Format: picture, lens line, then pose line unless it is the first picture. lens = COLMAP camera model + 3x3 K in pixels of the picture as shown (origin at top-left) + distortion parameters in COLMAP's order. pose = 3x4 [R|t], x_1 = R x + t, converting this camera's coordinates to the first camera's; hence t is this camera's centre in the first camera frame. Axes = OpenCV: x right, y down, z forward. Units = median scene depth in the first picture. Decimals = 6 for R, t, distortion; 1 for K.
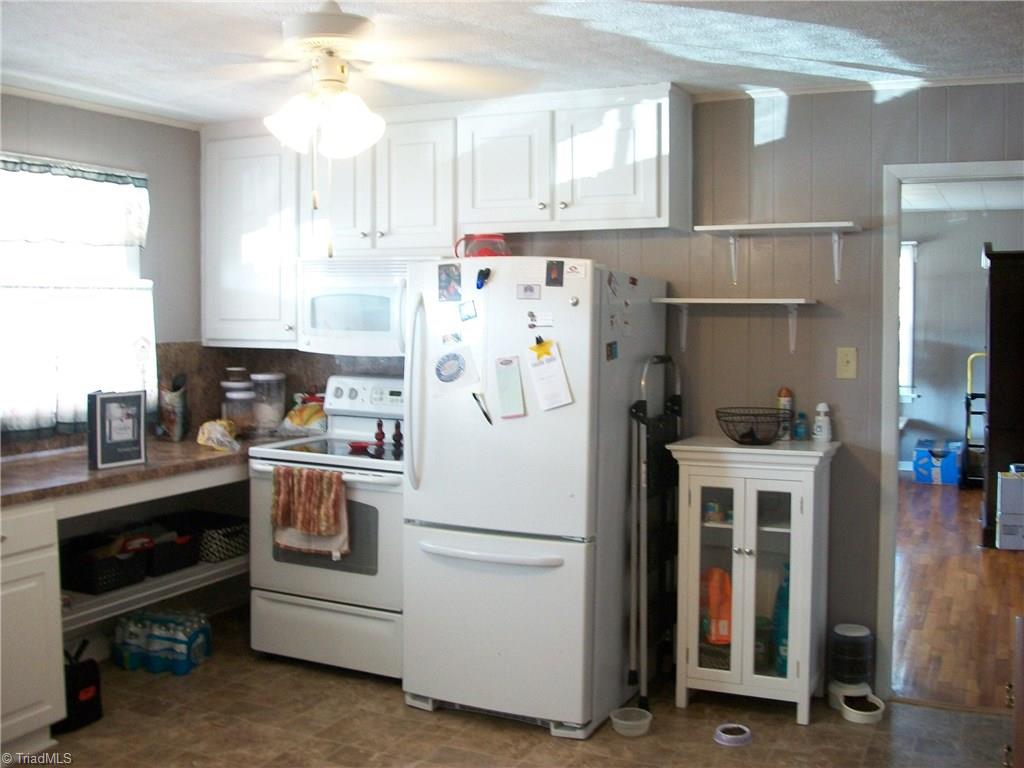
lens RADIAL K [[1052.9, 0, 512.0], [0, 1052.9, 384.0], [0, 0, 1]] dist [-0.143601, 0.002202]
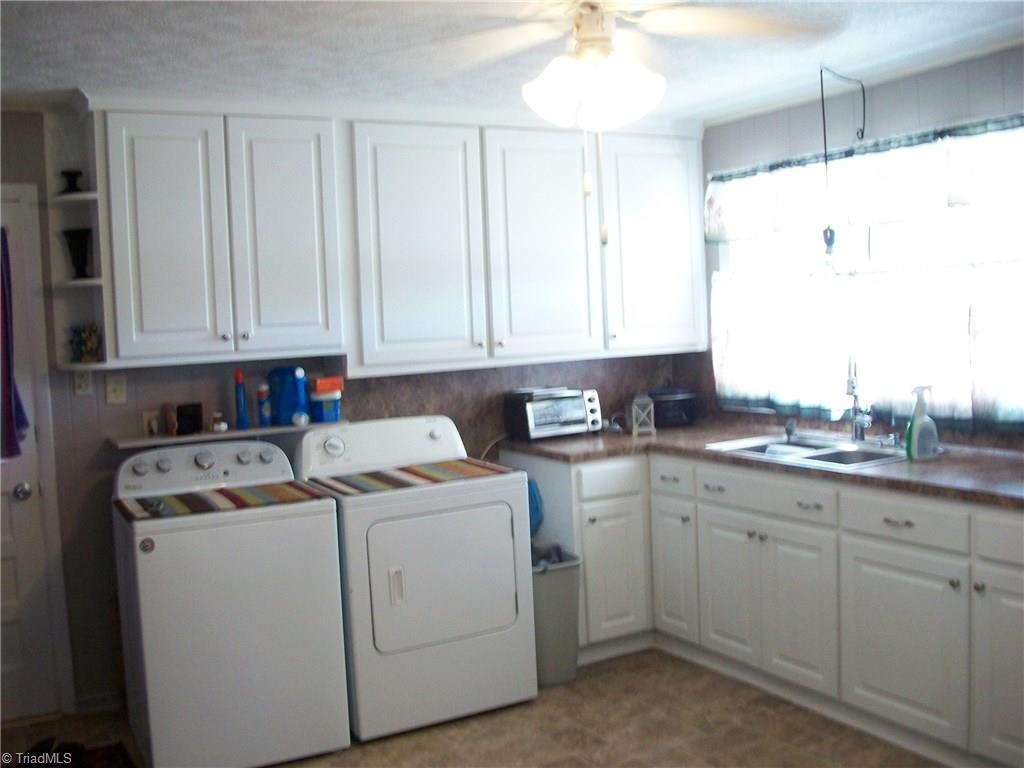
lens RADIAL K [[1052.9, 0, 512.0], [0, 1052.9, 384.0], [0, 0, 1]] dist [-0.143601, 0.002202]
pose [[-0.568898, 0.080112, -0.818497, 0.786810], [-0.012170, 0.994315, 0.105780, -0.121808], [0.822318, 0.070139, -0.564689, 1.822764]]
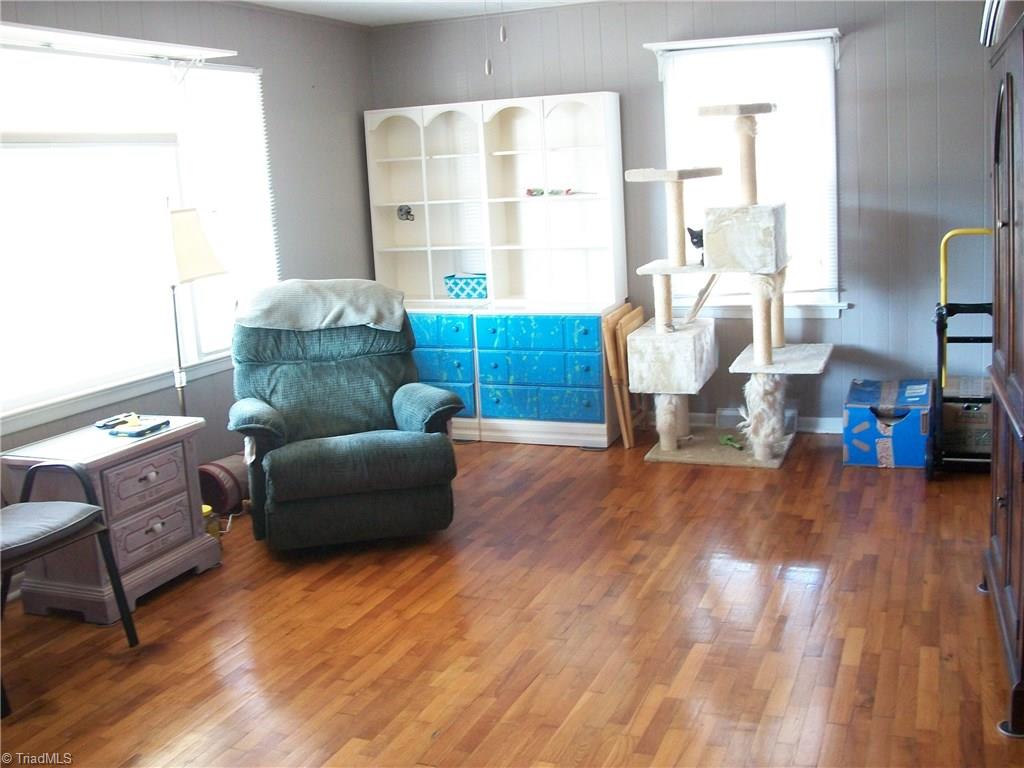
lens RADIAL K [[1052.9, 0, 512.0], [0, 1052.9, 384.0], [0, 0, 1]] dist [-0.143601, 0.002202]
pose [[0.996587, -0.062193, 0.054284, 0.177557], [0.055586, 0.991724, 0.115727, -0.022747], [-0.061032, -0.112315, 0.991797, 0.444945]]
